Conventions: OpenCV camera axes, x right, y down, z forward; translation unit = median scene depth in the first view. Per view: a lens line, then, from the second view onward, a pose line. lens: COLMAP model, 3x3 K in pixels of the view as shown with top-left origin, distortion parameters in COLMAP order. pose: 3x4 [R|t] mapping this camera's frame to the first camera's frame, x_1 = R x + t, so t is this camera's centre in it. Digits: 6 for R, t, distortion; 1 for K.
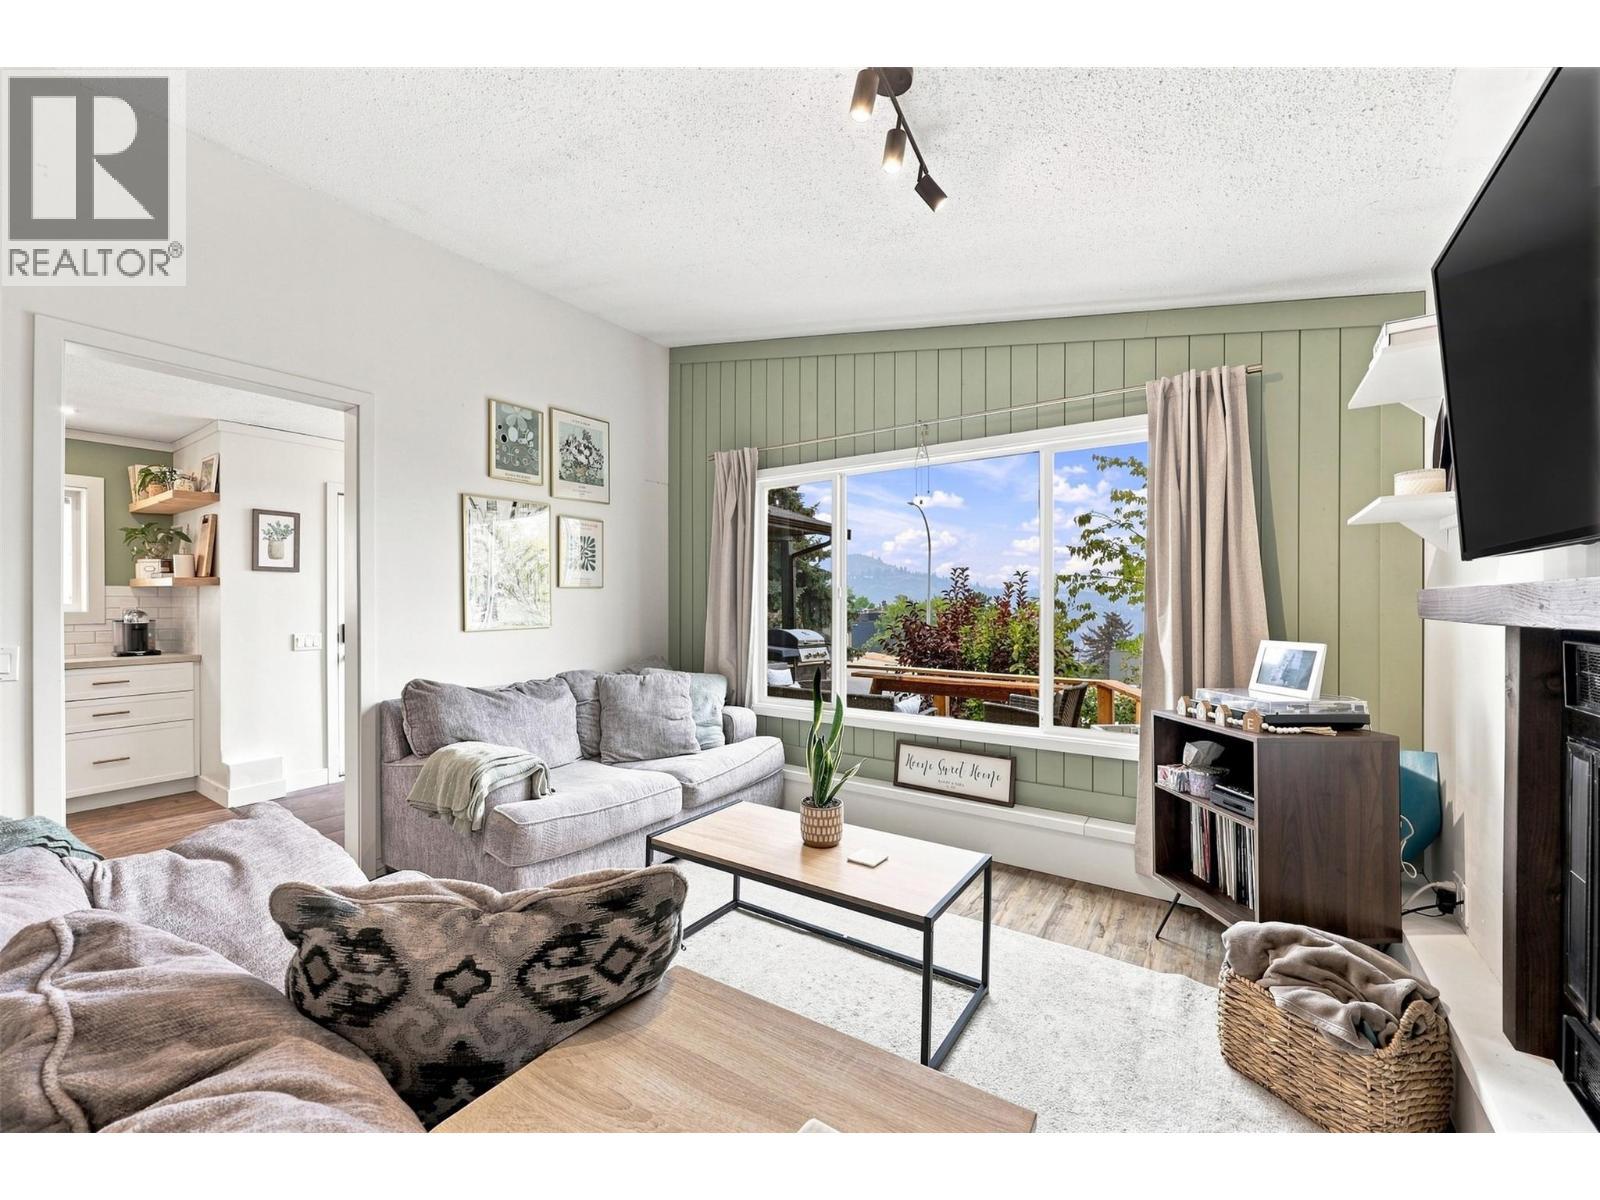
lens RADIAL K [[649.5, 0, 790.7], [0, 649.5, 600.8], [0, 0, 1]] dist [-0.000575, -0.000109]
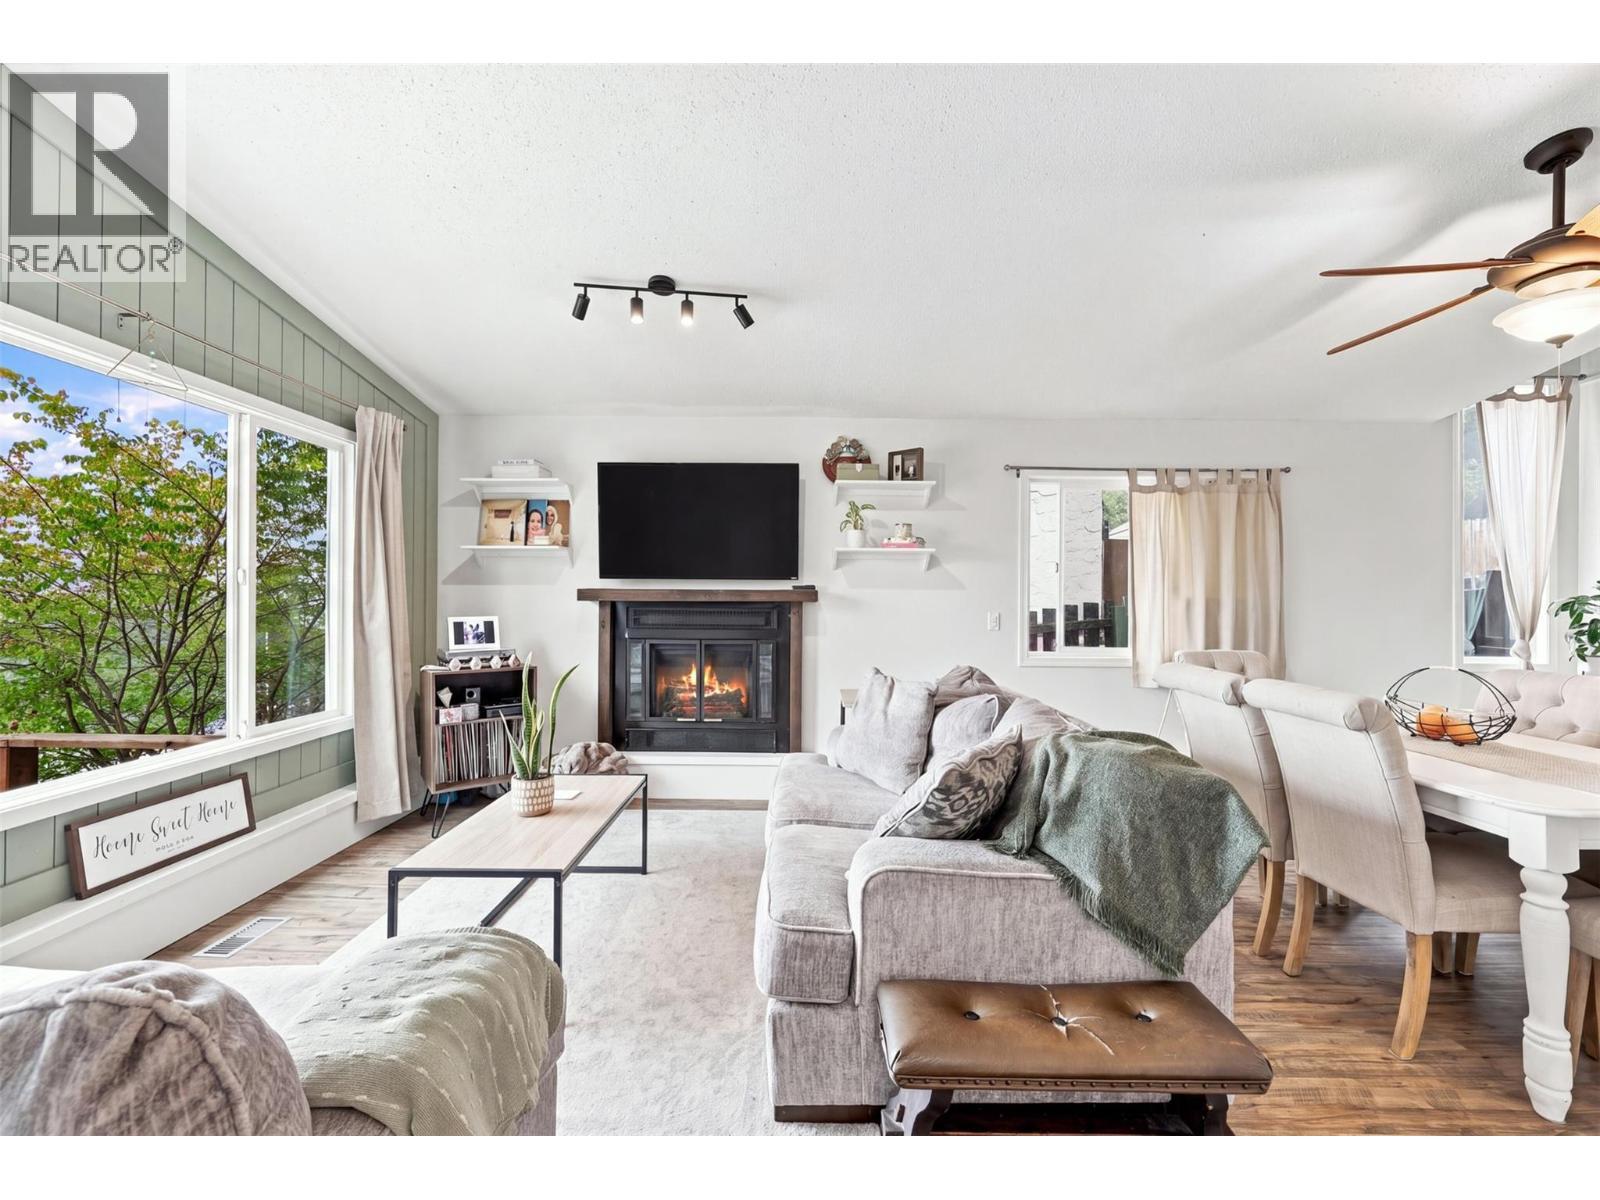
lens RADIAL K [[649.5, 0, 790.7], [0, 649.5, 600.8], [0, 0, 1]] dist [-0.000575, -0.000109]
pose [[-0.554357, -0.004398, 0.832267, -0.740470], [-0.005966, 0.999981, 0.001311, 0.010971], [-0.832257, -0.004238, -0.554373, 0.863588]]
